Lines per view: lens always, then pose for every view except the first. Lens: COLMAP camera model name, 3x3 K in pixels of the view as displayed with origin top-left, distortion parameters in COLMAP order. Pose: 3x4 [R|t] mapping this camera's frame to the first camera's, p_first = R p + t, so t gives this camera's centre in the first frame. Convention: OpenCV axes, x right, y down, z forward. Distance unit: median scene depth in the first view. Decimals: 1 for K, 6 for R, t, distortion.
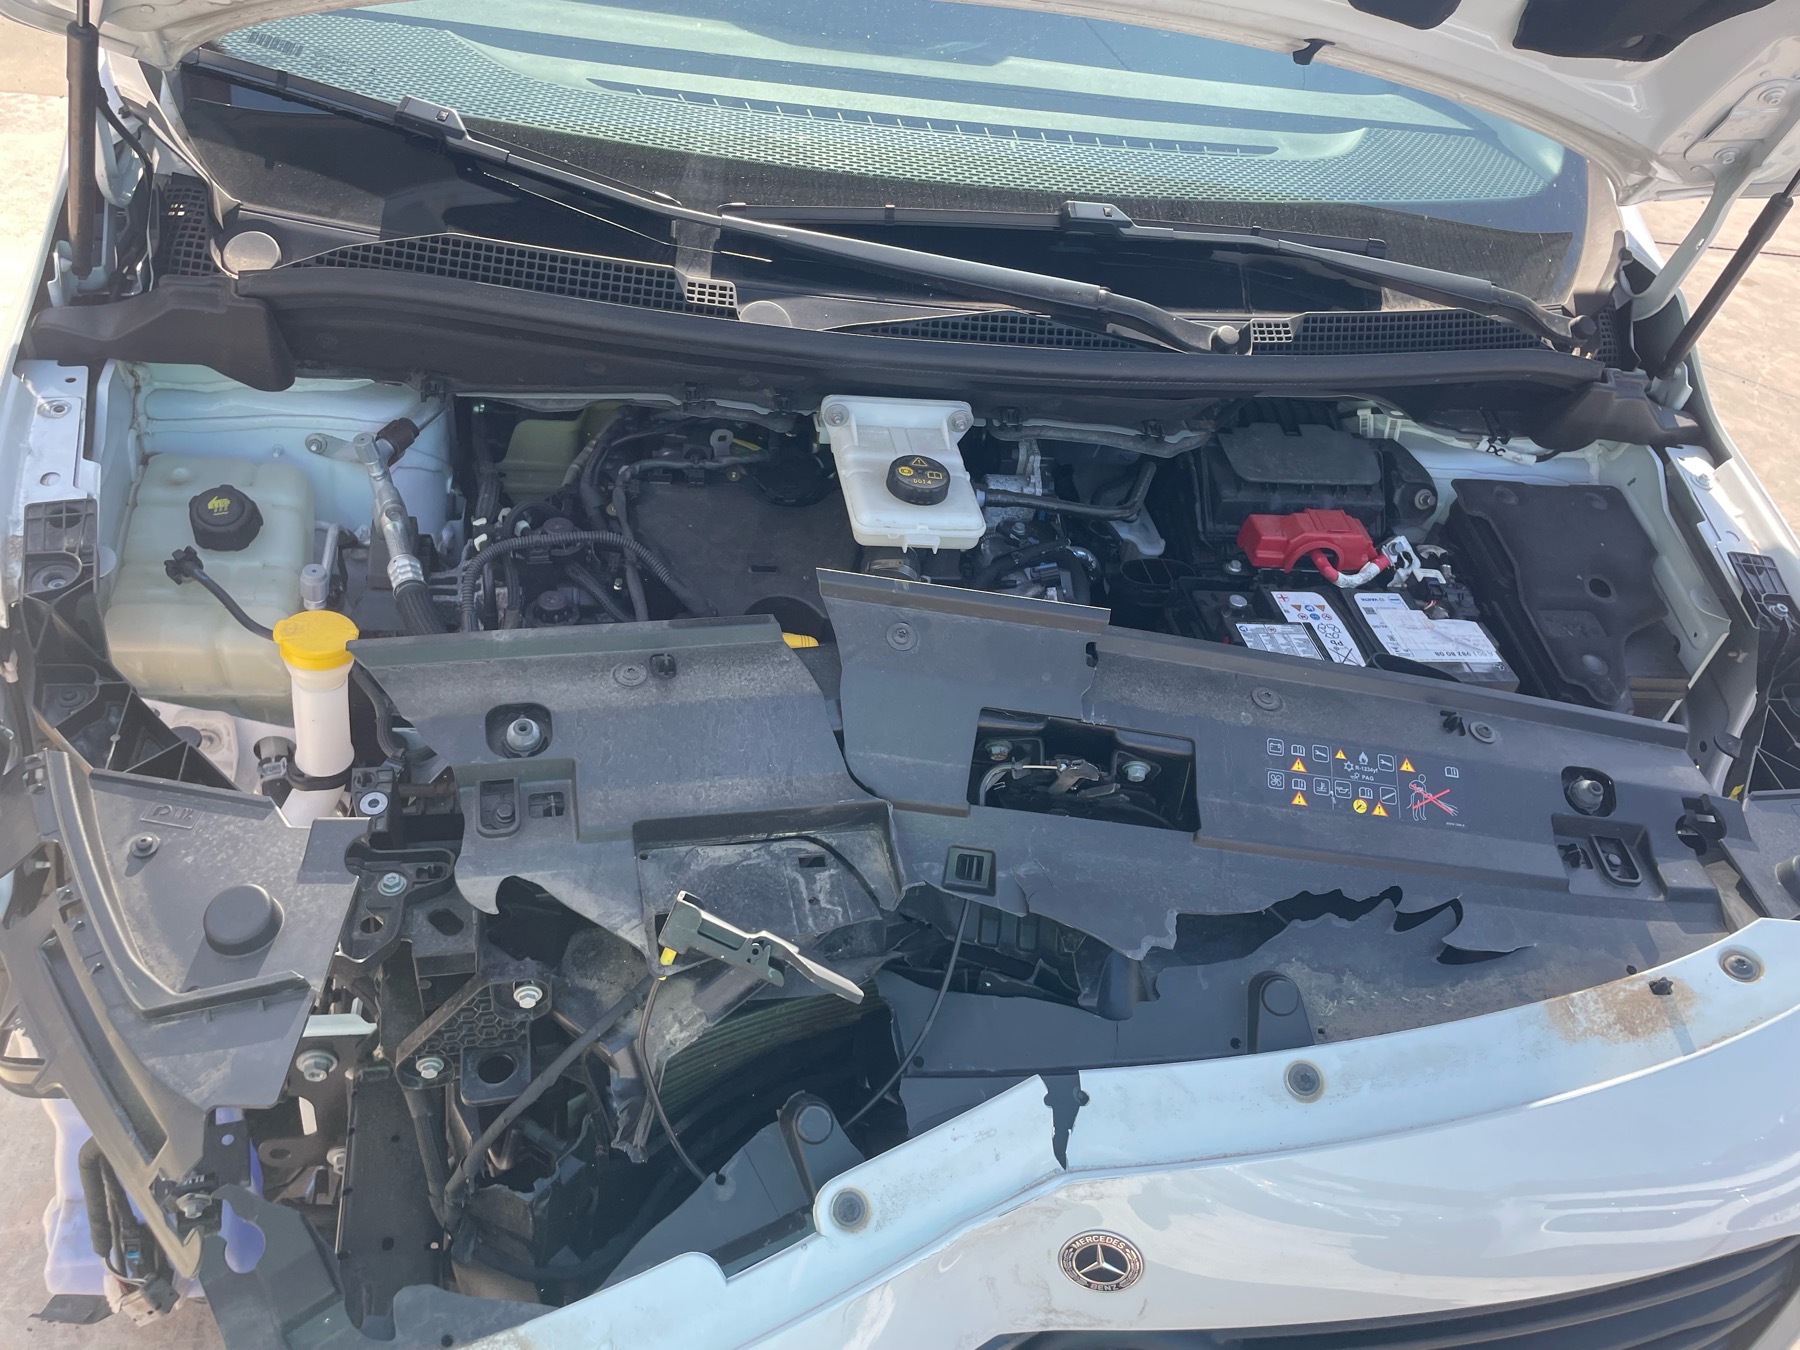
lens RADIAL K [[1376.0, 0, 903.6], [0, 1376.0, 665.8], [0, 0, 1]] dist [0.081512, -0.125646]
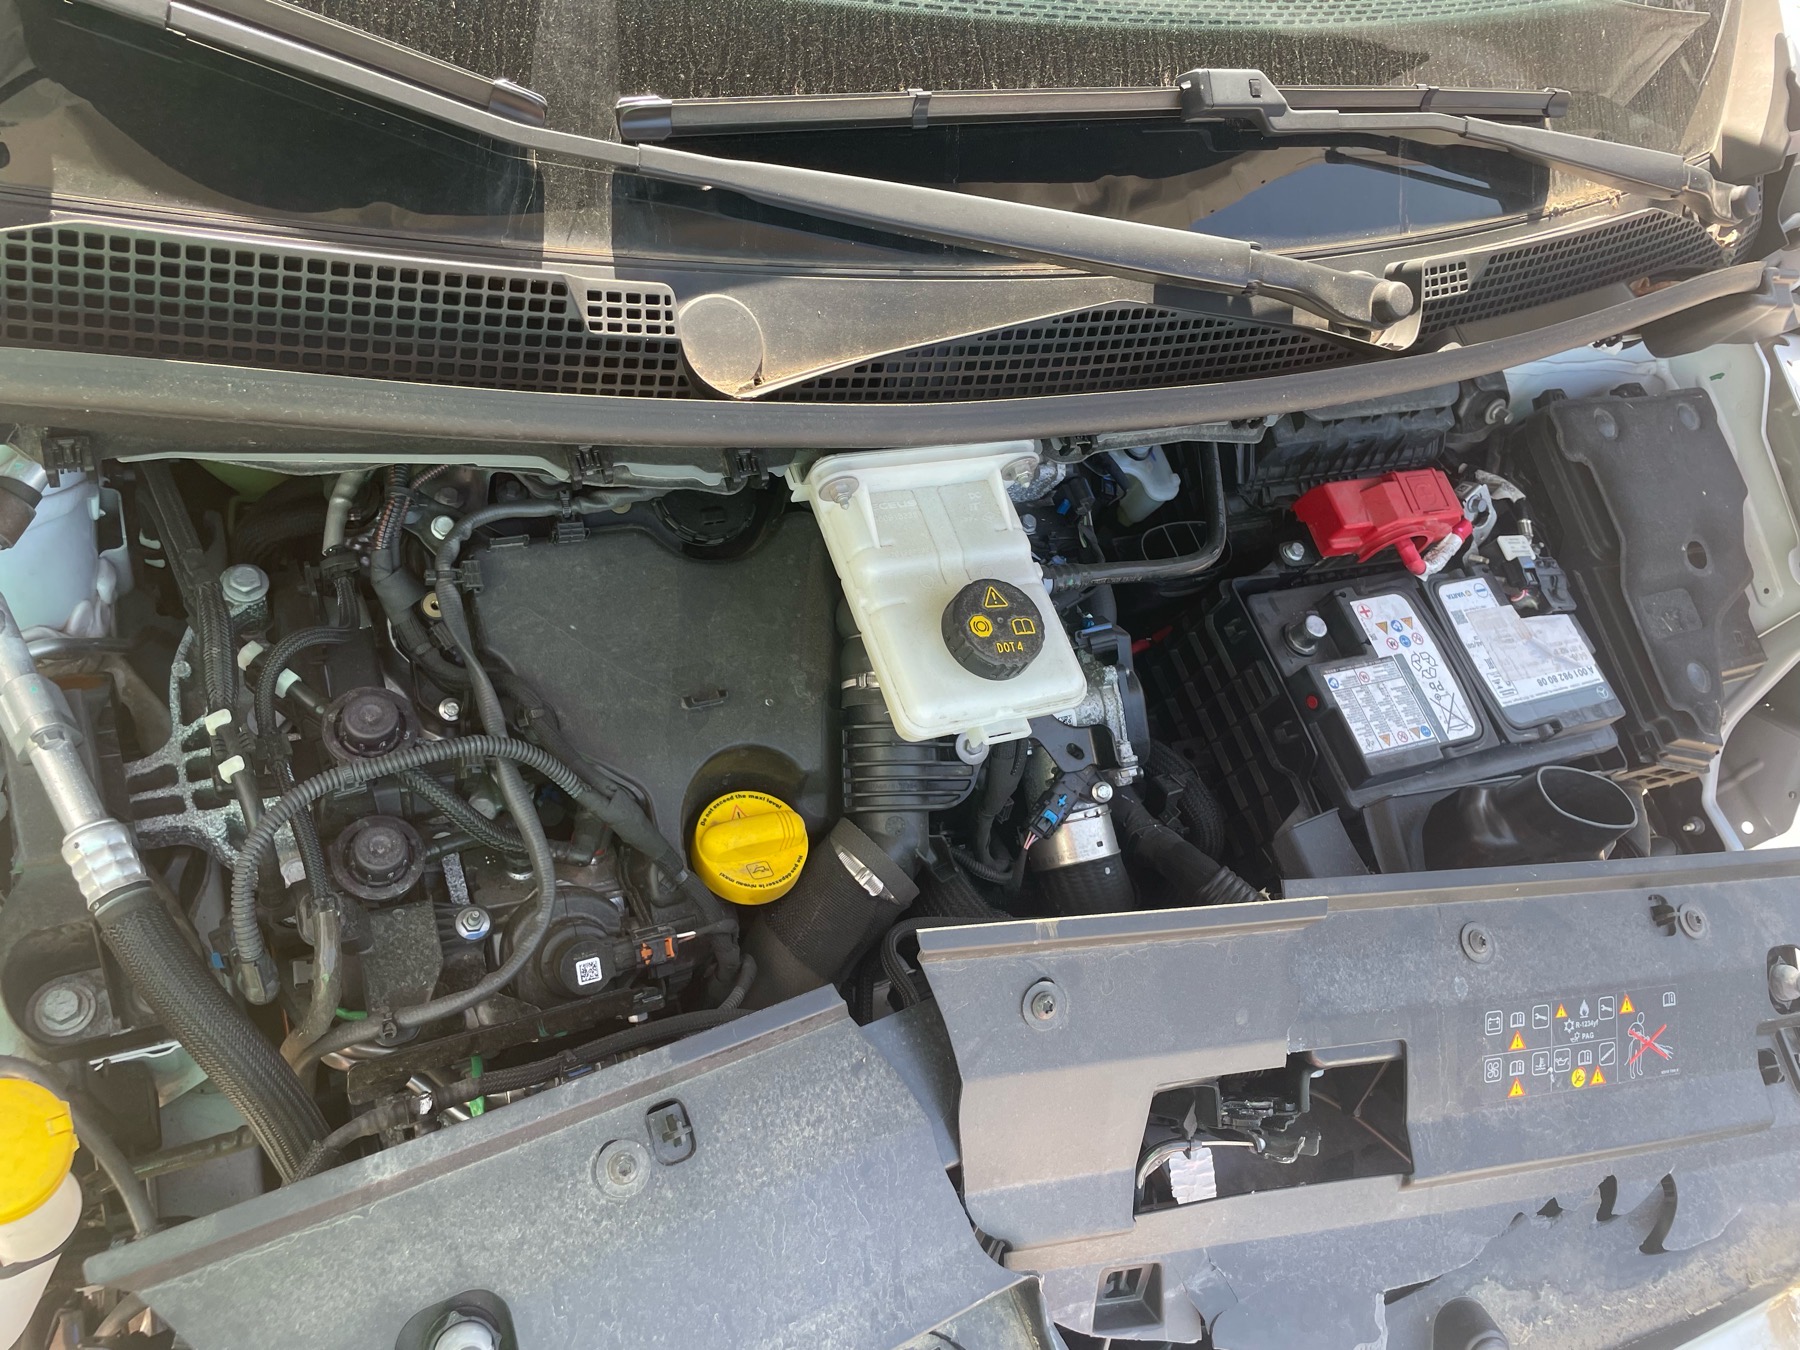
lens RADIAL K [[1376.0, 0, 903.6], [0, 1376.0, 665.8], [0, 0, 1]] dist [0.081512, -0.125646]
pose [[0.966035, -0.072599, 0.248005, -0.195455], [-0.026812, 0.926385, 0.375622, -0.374998], [-0.257018, -0.369513, 0.892974, 0.485498]]
